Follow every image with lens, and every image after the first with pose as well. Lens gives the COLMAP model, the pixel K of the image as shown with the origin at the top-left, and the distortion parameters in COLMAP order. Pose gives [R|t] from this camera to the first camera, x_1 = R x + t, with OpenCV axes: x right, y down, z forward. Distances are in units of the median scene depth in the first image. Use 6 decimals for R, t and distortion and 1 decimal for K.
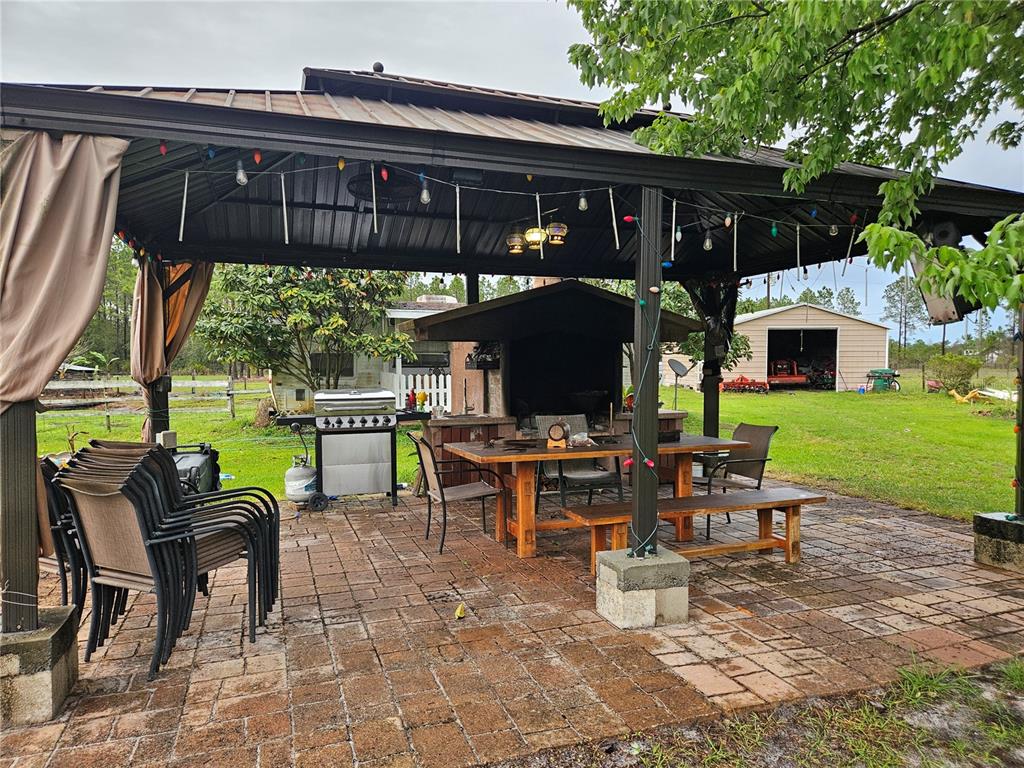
lens RADIAL K [[695.5, 0, 509.7], [0, 695.5, 389.6], [0, 0, 1]] dist [0.030909, -0.006897]
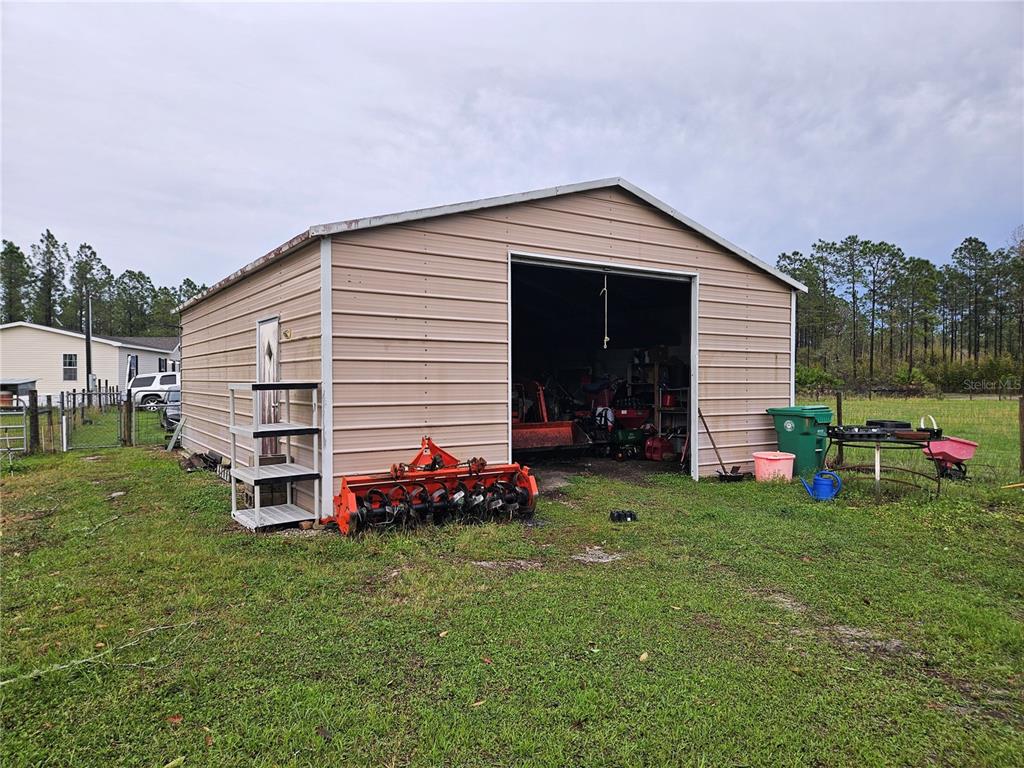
lens RADIAL K [[695.5, 0, 513.3], [0, 695.5, 381.5], [0, 0, 1]] dist [0.030909, -0.006897]
pose [[0.851620, -0.000137, 0.524160, 0.214383], [0.019900, 0.999288, -0.032070, -0.030311], [-0.523782, 0.037742, 0.851016, 0.720666]]
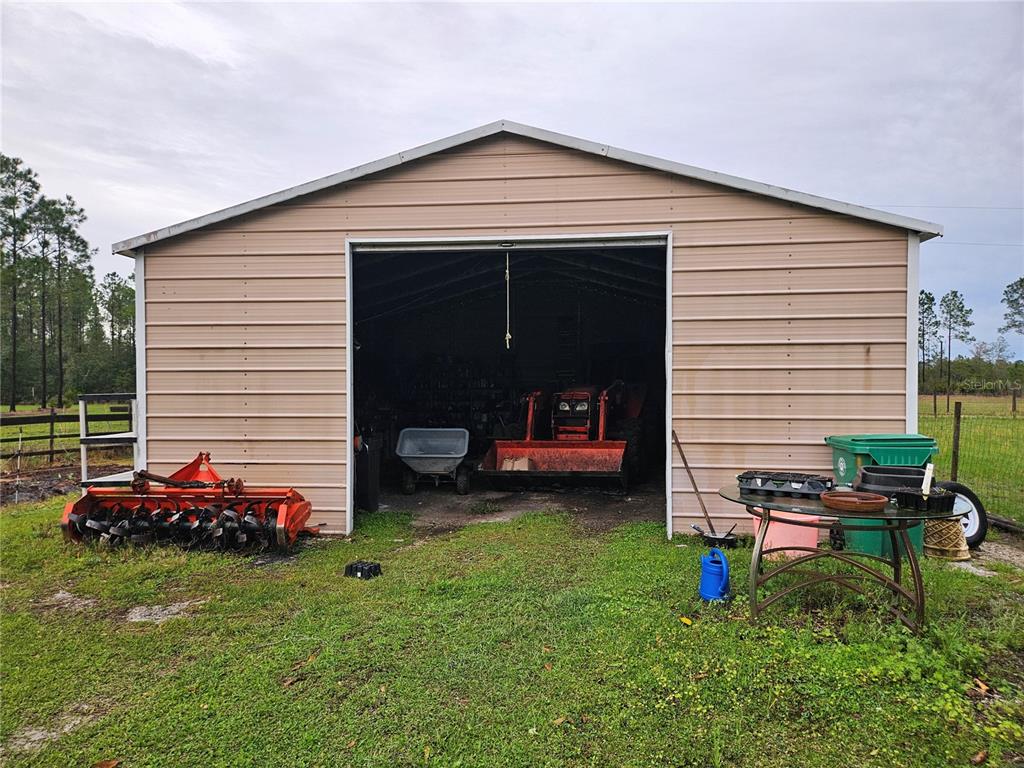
lens RADIAL K [[695.5, 0, 513.5], [0, 695.5, 386.3], [0, 0, 1]] dist [0.030909, -0.006897]
pose [[0.992046, -0.002599, -0.125849, 0.416159], [-0.002329, 0.999237, -0.038998, -0.031823], [0.125854, 0.038981, 0.991283, 0.727519]]
